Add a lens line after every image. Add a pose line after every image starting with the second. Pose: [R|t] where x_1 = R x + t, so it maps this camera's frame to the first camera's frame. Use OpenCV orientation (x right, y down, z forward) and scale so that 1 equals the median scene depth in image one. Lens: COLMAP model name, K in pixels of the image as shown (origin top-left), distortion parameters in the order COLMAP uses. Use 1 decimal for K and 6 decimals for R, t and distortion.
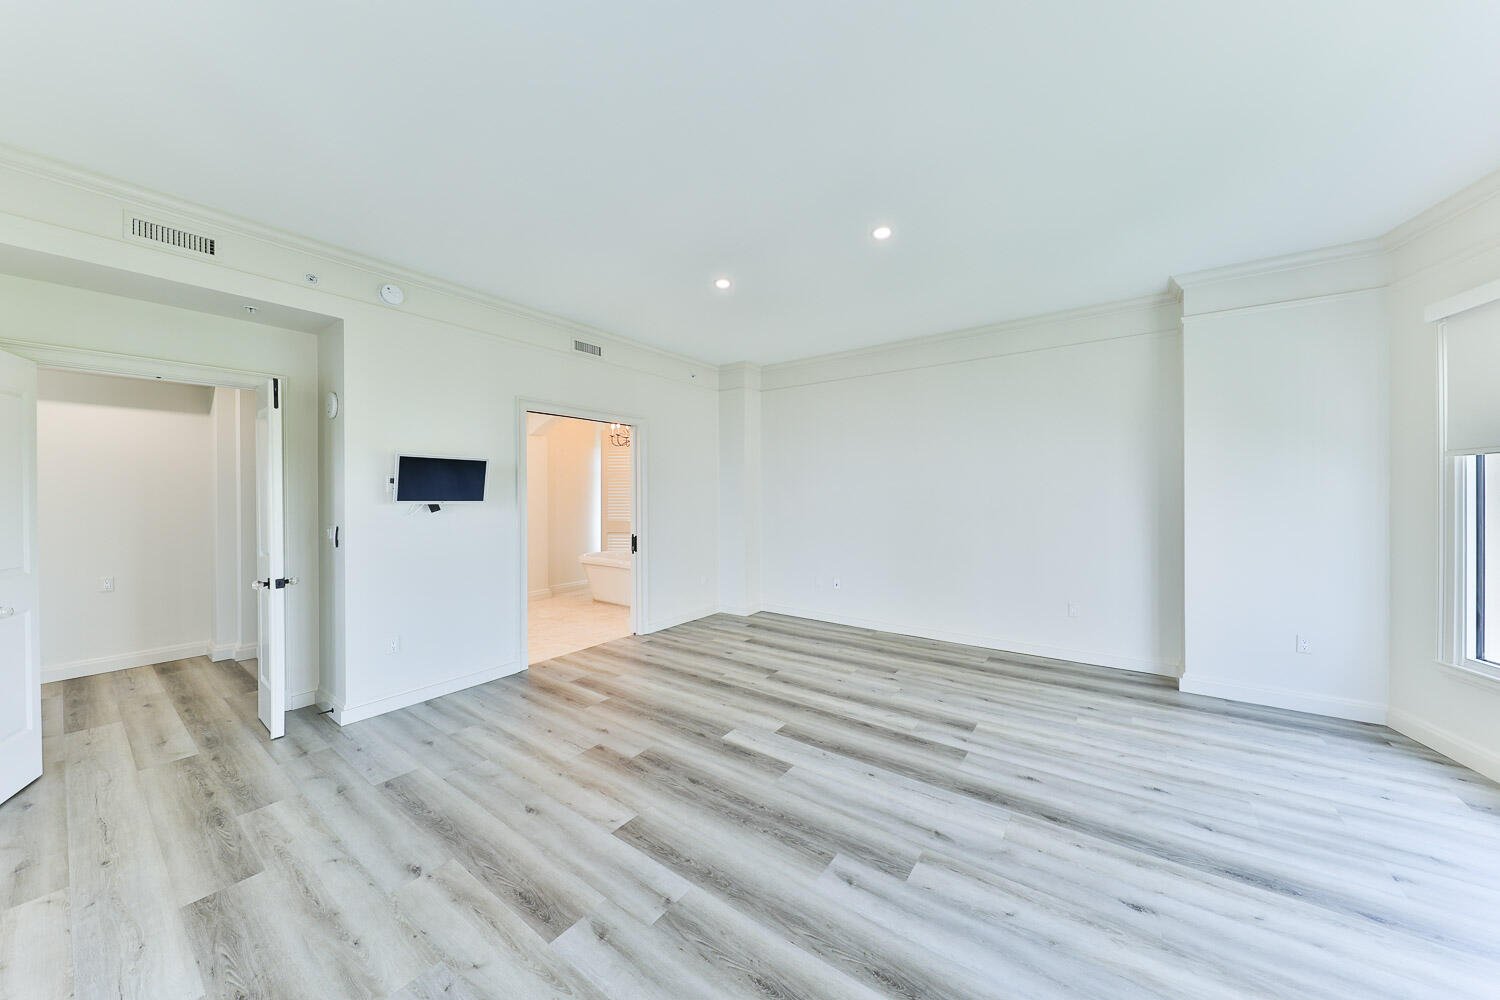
lens RADIAL K [[505.0, 0, 761.3], [0, 505.0, 496.0], [0, 0, 1]] dist [-0.000982, -0.002465]
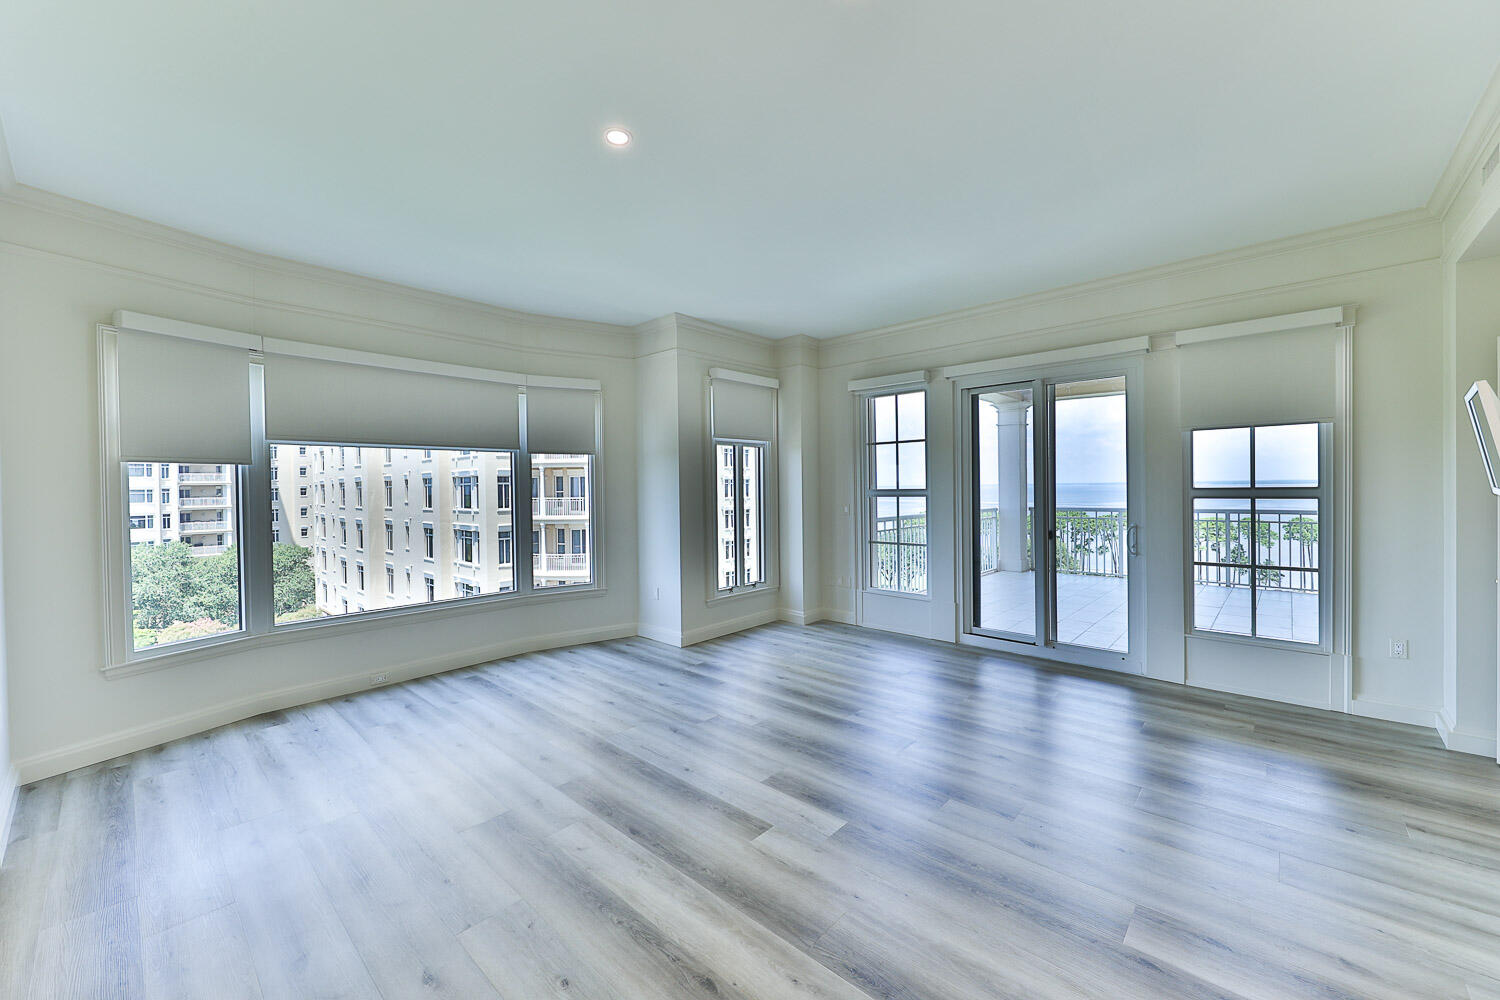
lens RADIAL K [[572.4, 0, 759.5], [0, 572.4, 487.9], [0, 0, 1]] dist [-0.003271, -0.001292]
pose [[-0.992378, 0.017861, 0.121930, -0.060595], [0.019057, 0.999781, 0.008646, -0.009762], [-0.121749, 0.010903, -0.992501, 1.762505]]
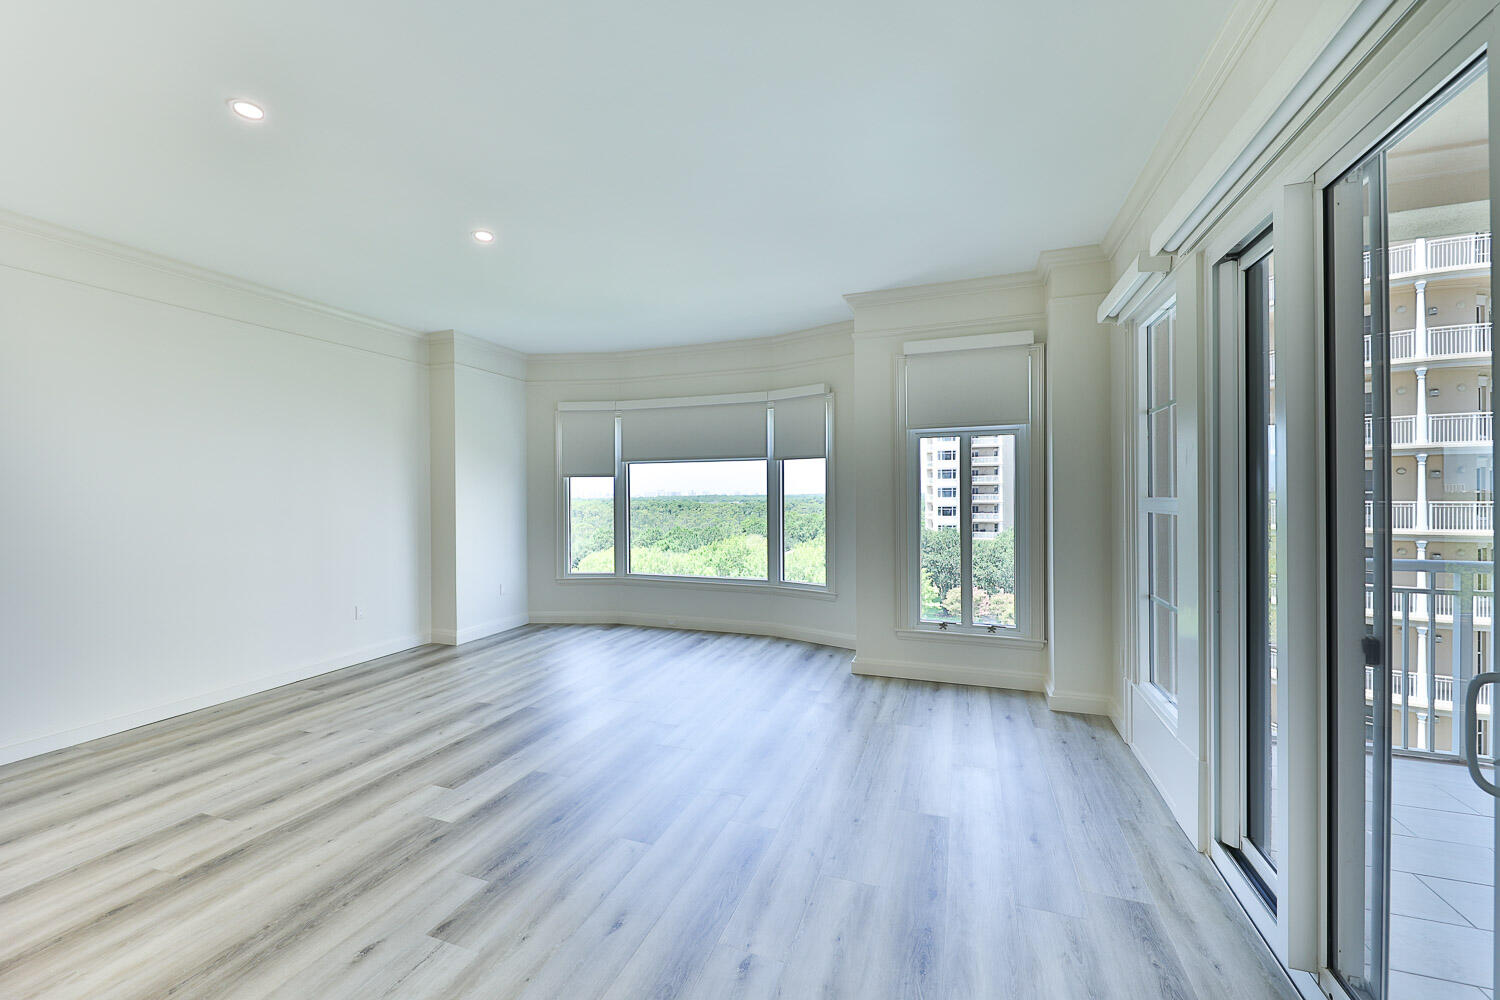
lens RADIAL K [[572.4, 0, 757.0], [0, 572.4, 495.5], [0, 0, 1]] dist [-0.003271, -0.001292]
pose [[-0.271697, 0.002084, 0.962381, -0.975305], [0.013730, 0.999904, 0.001711, 0.002953], [-0.962285, 0.013678, -0.271700, 0.762217]]
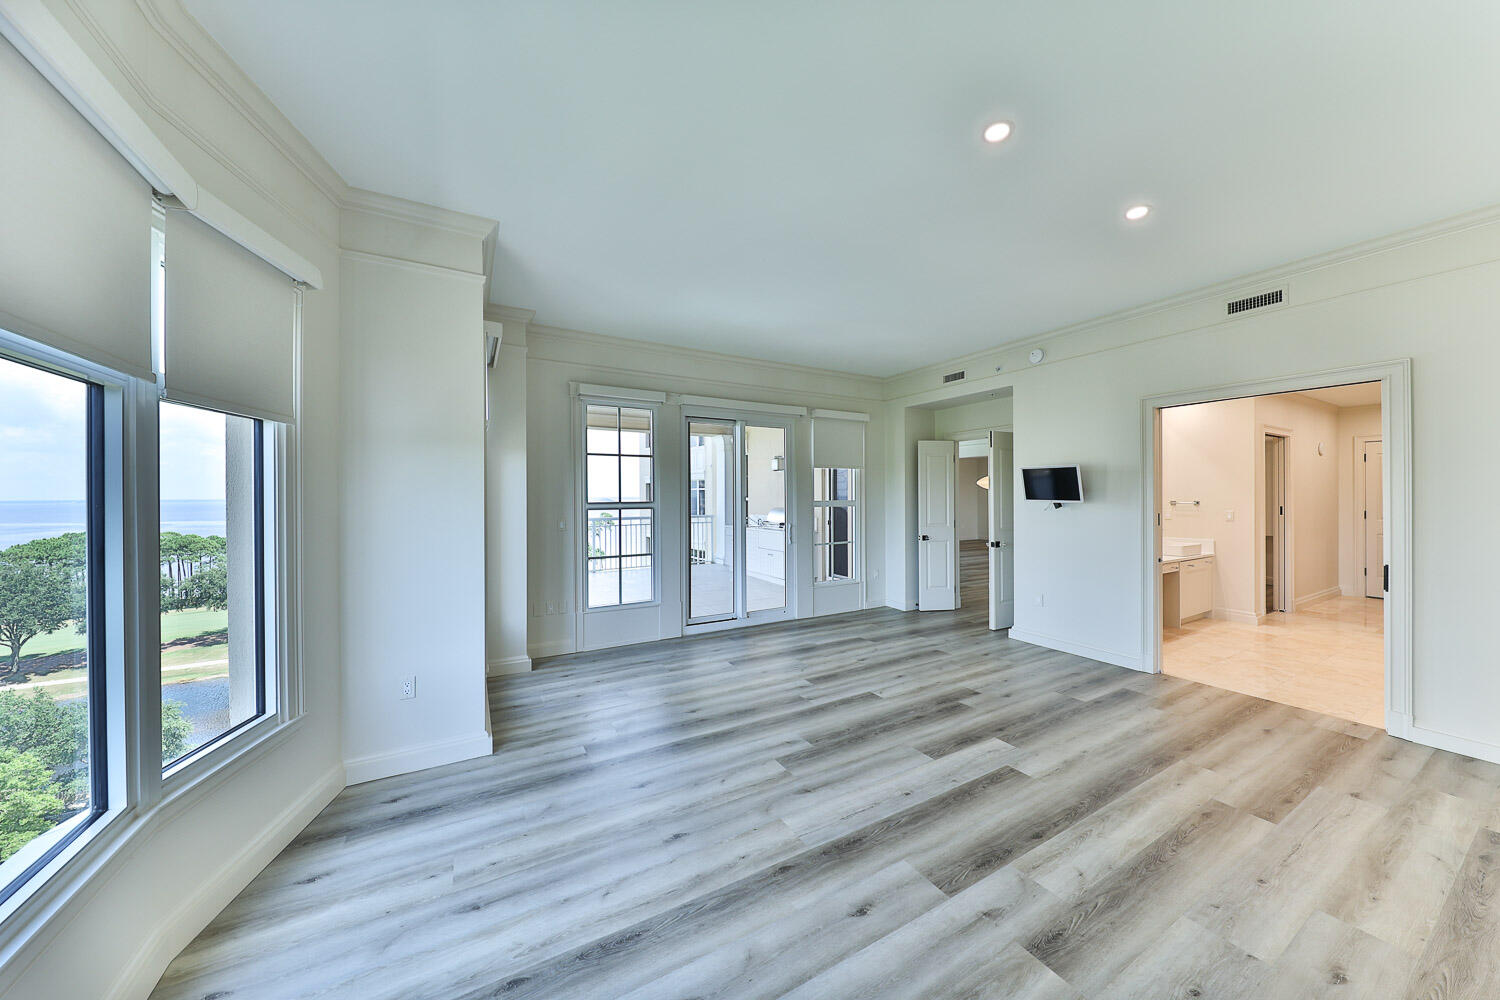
lens RADIAL K [[505.0, 0, 747.5], [0, 505.0, 498.0], [0, 0, 1]] dist [-0.000982, -0.002465]
pose [[-0.433632, 0.010610, -0.901028, 1.006286], [0.000690, 0.999934, 0.011443, -0.013009], [0.901090, 0.004340, -0.433611, 0.955976]]
